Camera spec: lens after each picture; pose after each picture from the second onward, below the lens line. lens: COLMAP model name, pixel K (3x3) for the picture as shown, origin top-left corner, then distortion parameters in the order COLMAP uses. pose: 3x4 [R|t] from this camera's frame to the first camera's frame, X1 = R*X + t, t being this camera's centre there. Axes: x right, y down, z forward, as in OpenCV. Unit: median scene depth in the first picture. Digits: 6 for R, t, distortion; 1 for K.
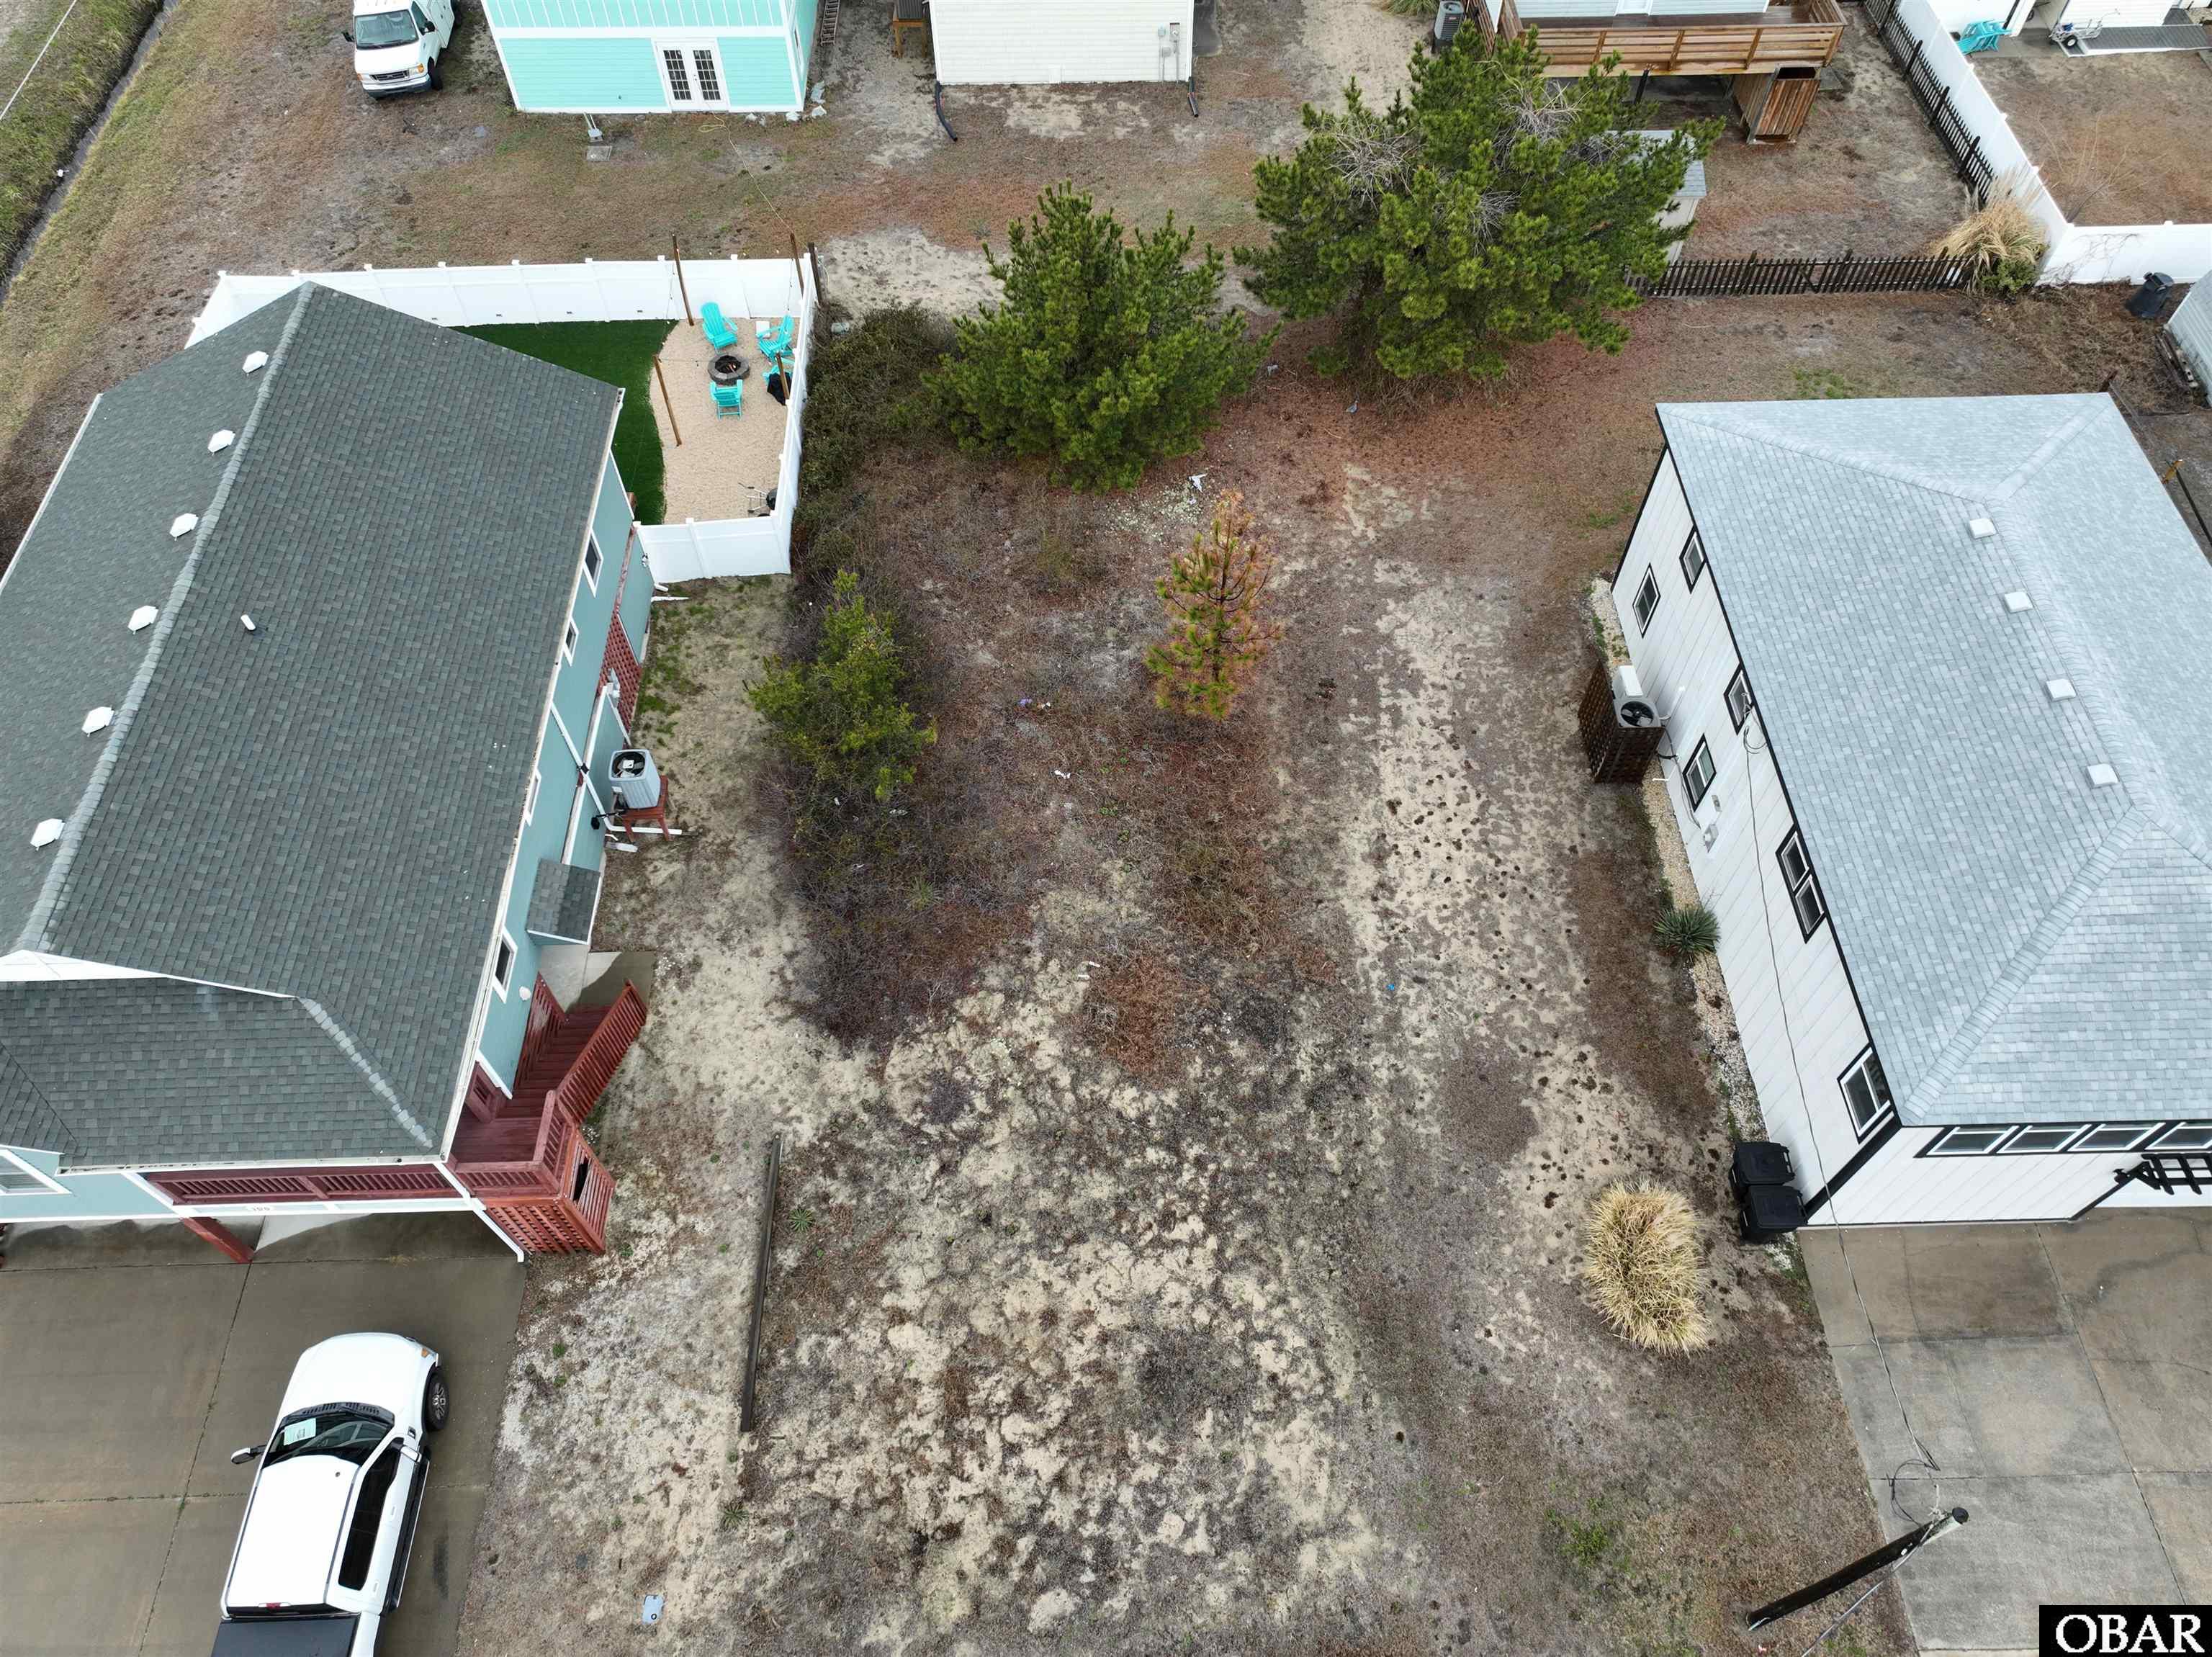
lens RADIAL K [[1556.8, 0, 1110.8], [0, 1556.8, 823.7], [0, 0, 1]] dist [0.001559, 0.010373]
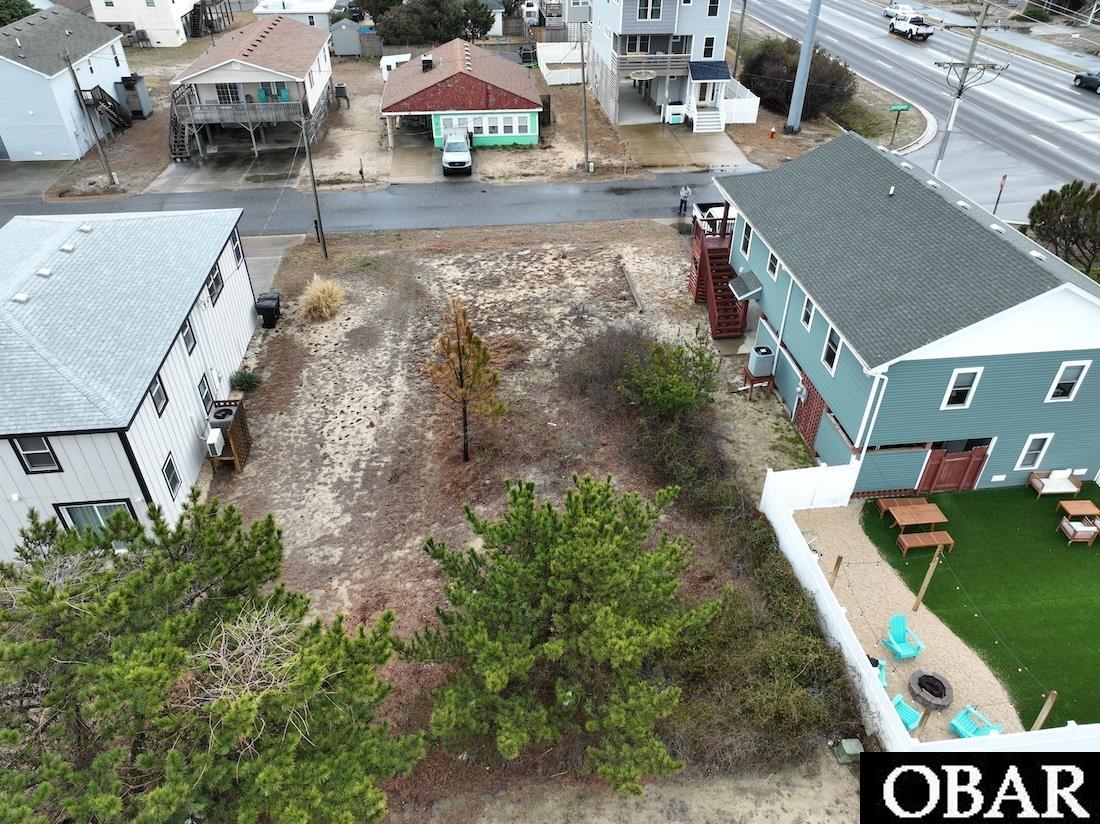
lens RADIAL K [[774.1, 0, 554.8], [0, 774.1, 411.6], [0, 0, 1]] dist [0.001559, 0.010373]
pose [[-0.995829, 0.045922, -0.078835, 0.041365], [-0.079908, -0.022025, 0.996559, -1.067600], [0.044027, 0.998702, 0.025602, 1.099743]]
